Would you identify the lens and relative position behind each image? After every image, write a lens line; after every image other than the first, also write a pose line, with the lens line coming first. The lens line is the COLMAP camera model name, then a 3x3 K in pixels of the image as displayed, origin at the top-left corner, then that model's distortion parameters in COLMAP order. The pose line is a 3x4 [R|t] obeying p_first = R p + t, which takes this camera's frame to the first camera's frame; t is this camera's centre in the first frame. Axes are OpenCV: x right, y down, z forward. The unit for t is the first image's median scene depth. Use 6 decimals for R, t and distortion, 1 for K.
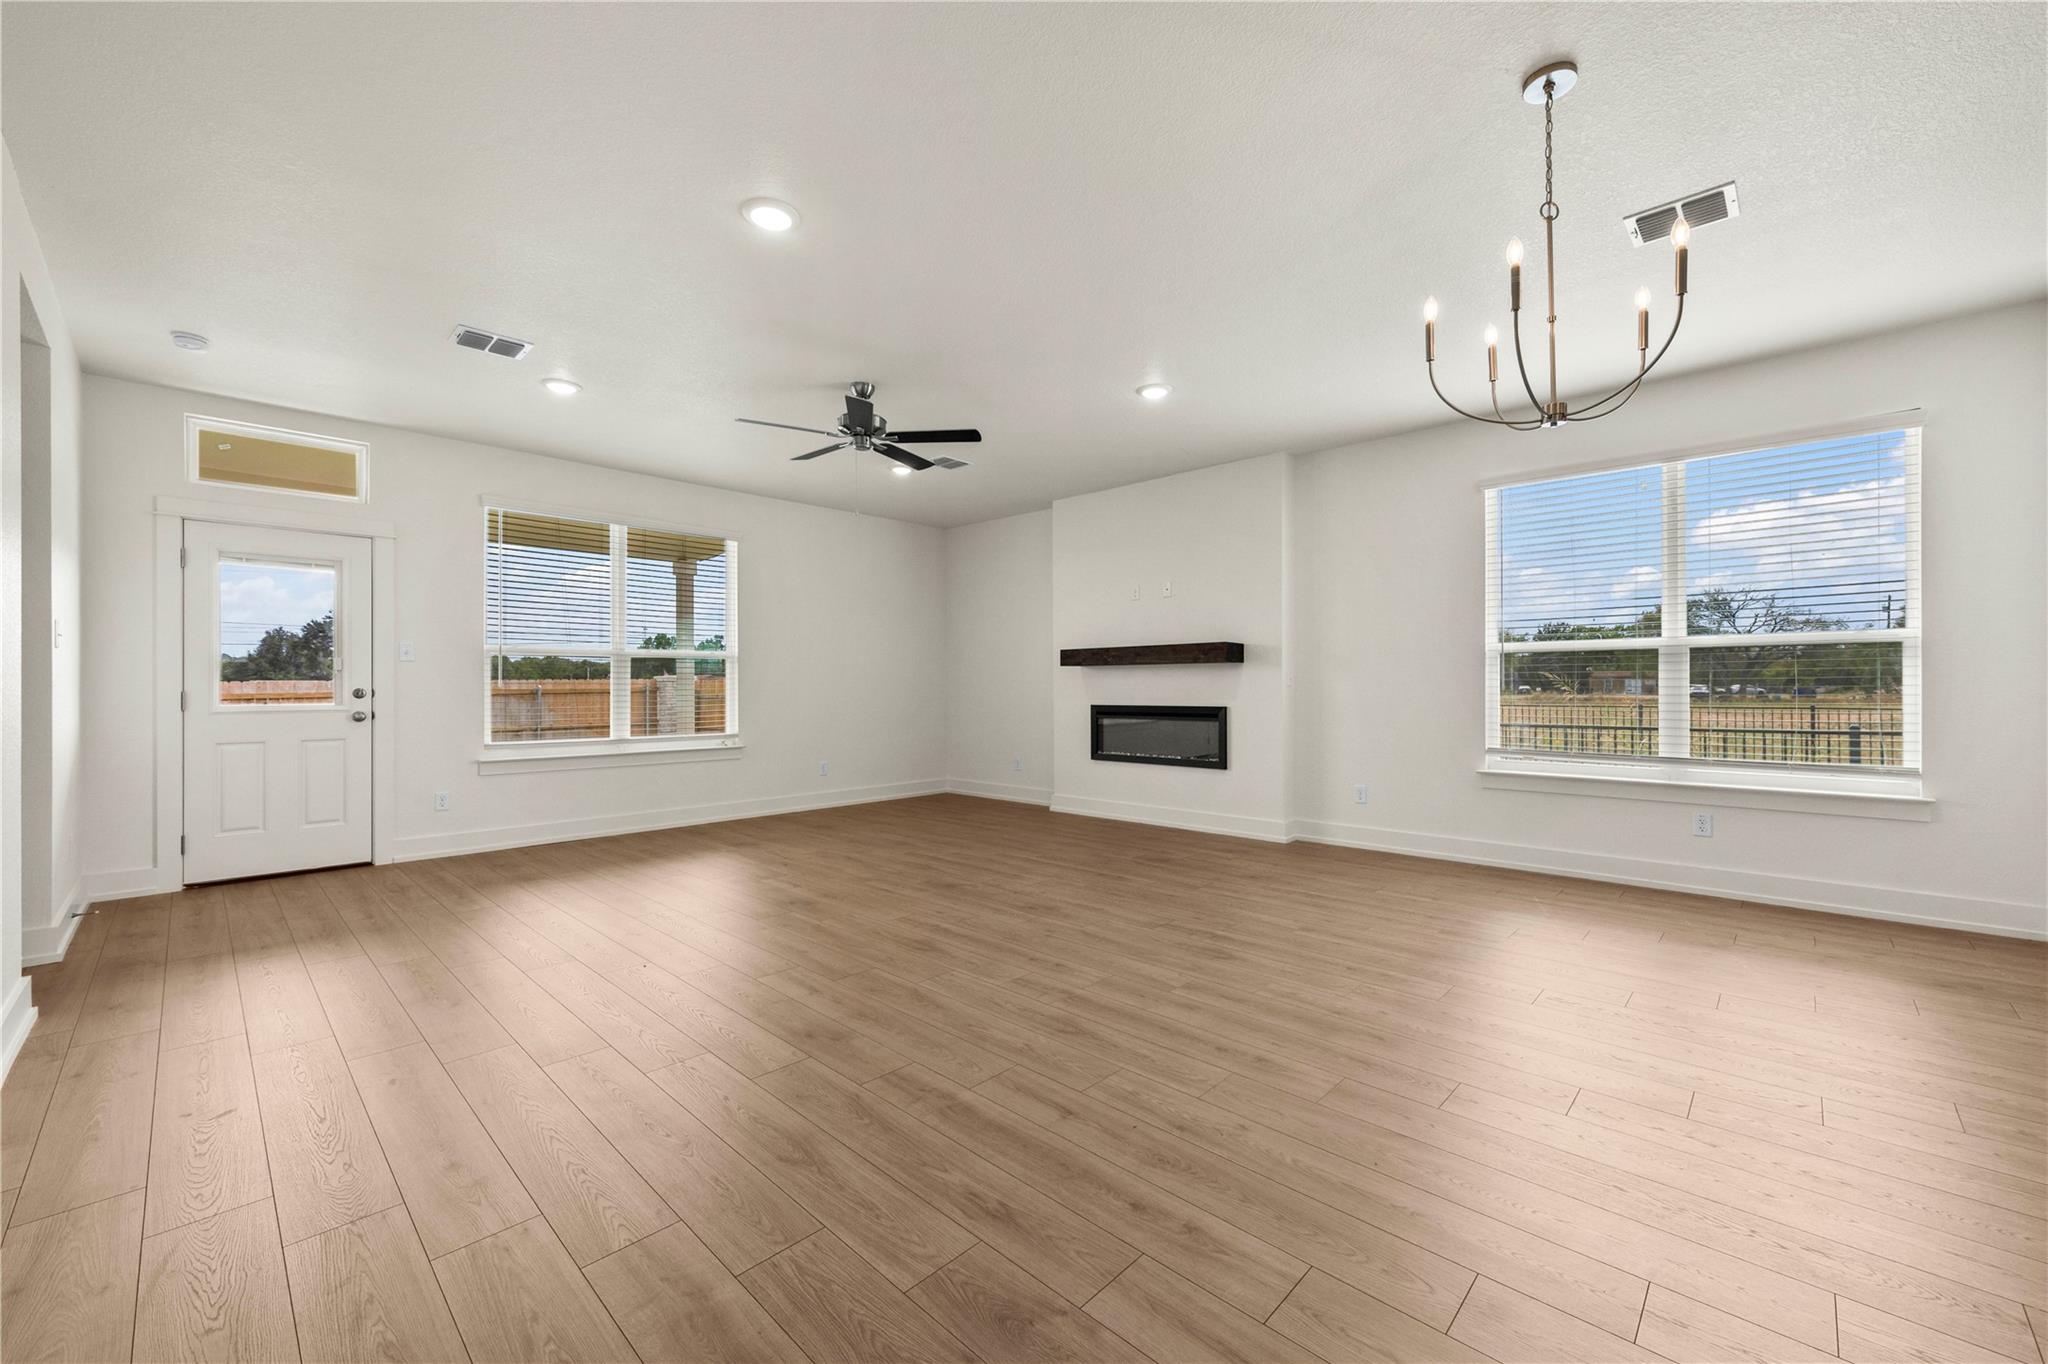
lens RADIAL K [[805.3, 0, 1033.8], [0, 805.3, 678.2], [0, 0, 1]] dist [0.002240, -0.000913]
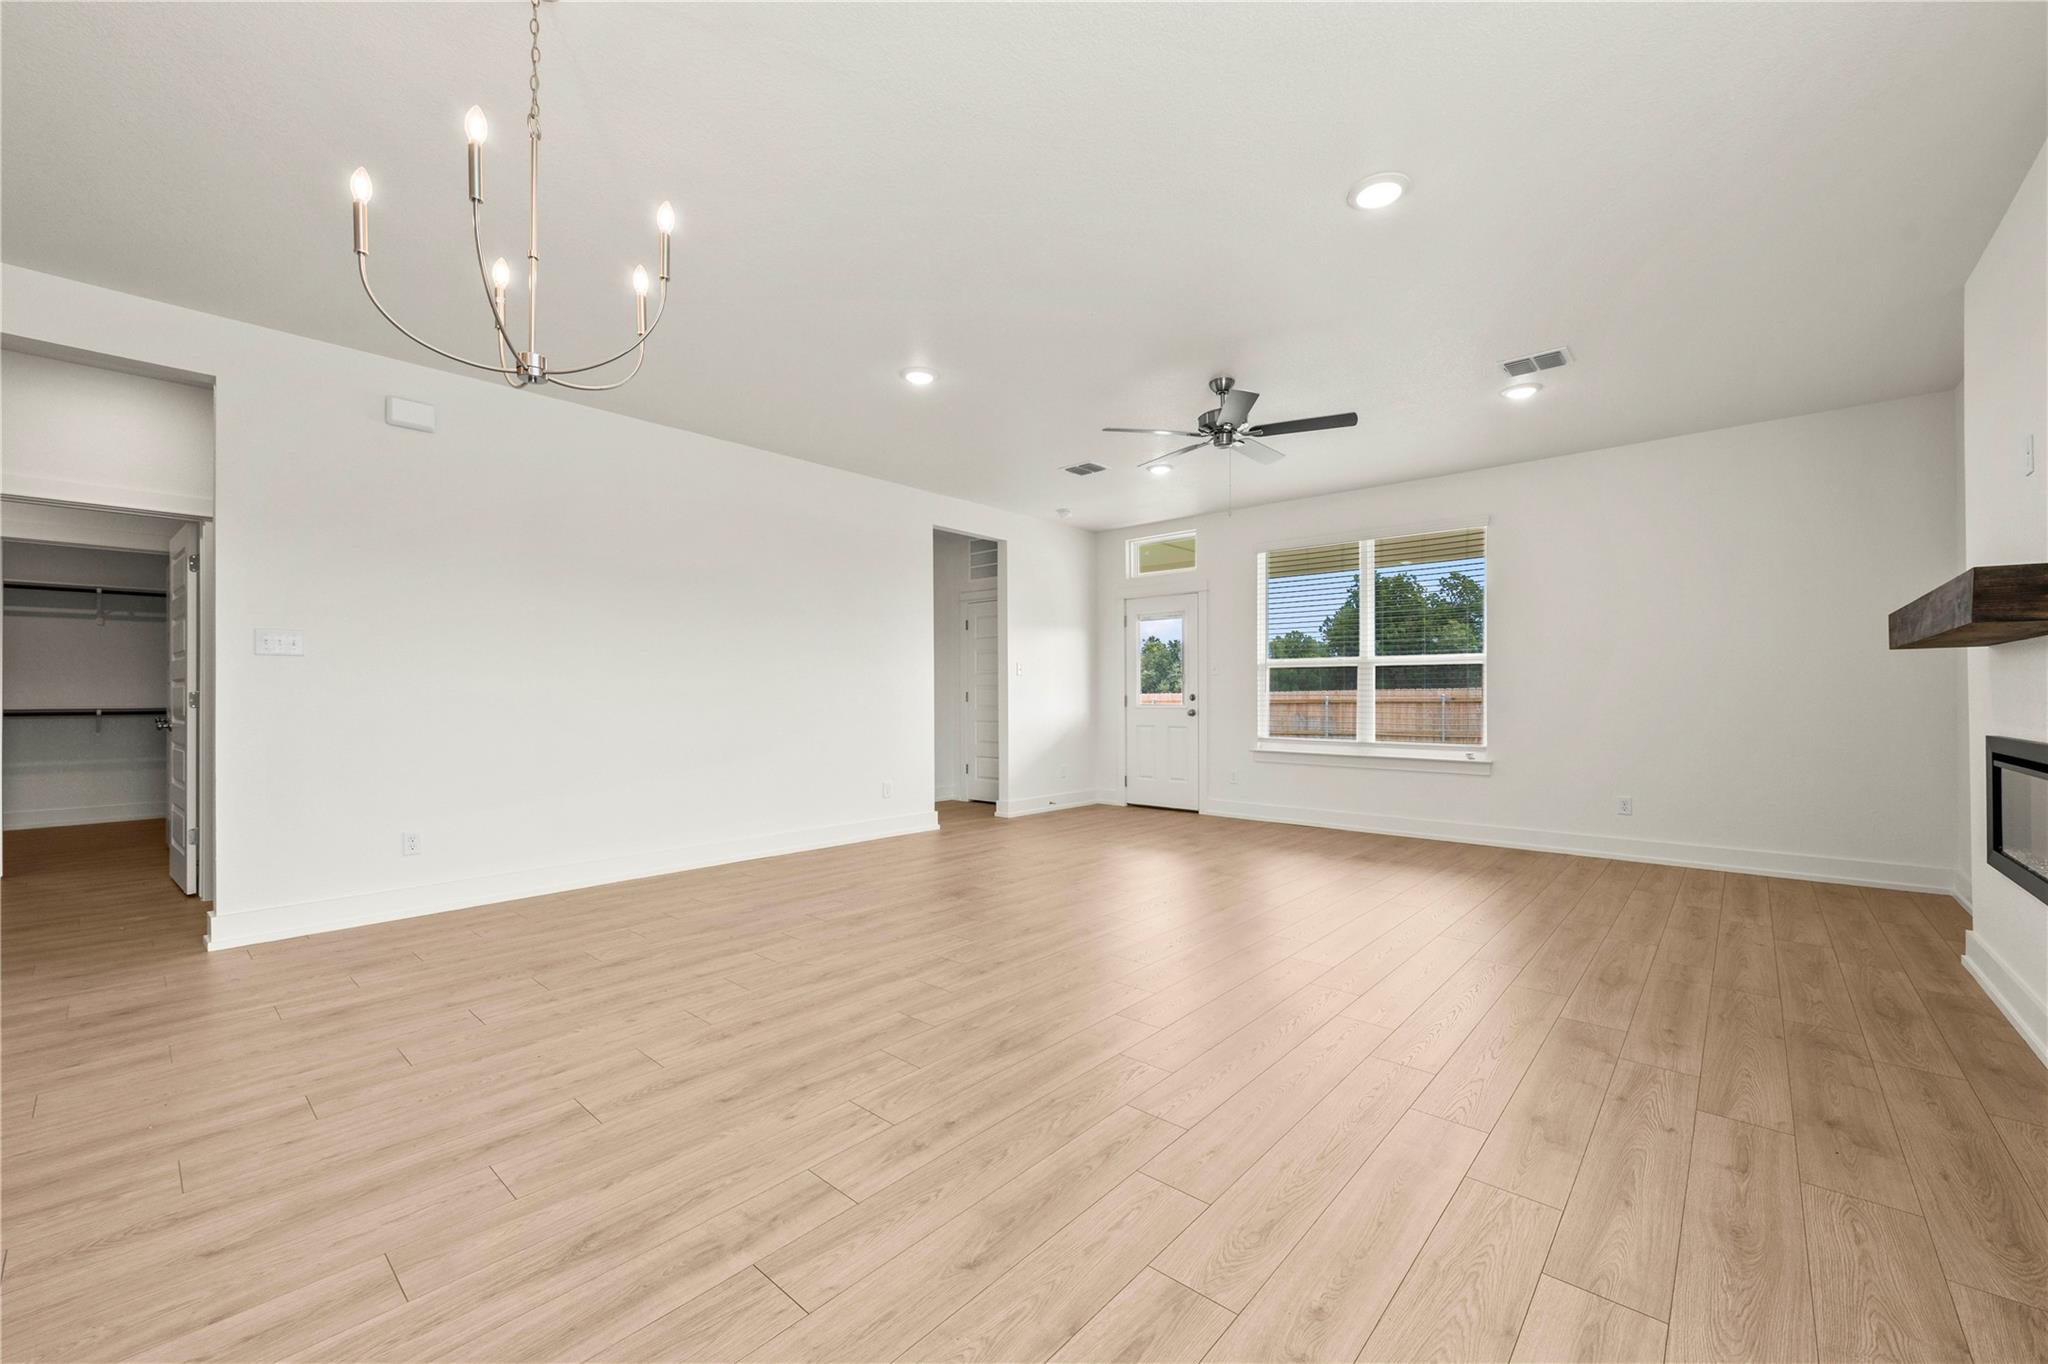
lens RADIAL K [[805.3, 0, 1041.0], [0, 805.3, 696.7], [0, 0, 1]] dist [0.002240, -0.000913]
pose [[0.042420, 0.006263, -0.999080, 0.714583], [0.012027, 0.999905, 0.006779, 0.003740], [0.999027, -0.012303, 0.042340, 0.711762]]
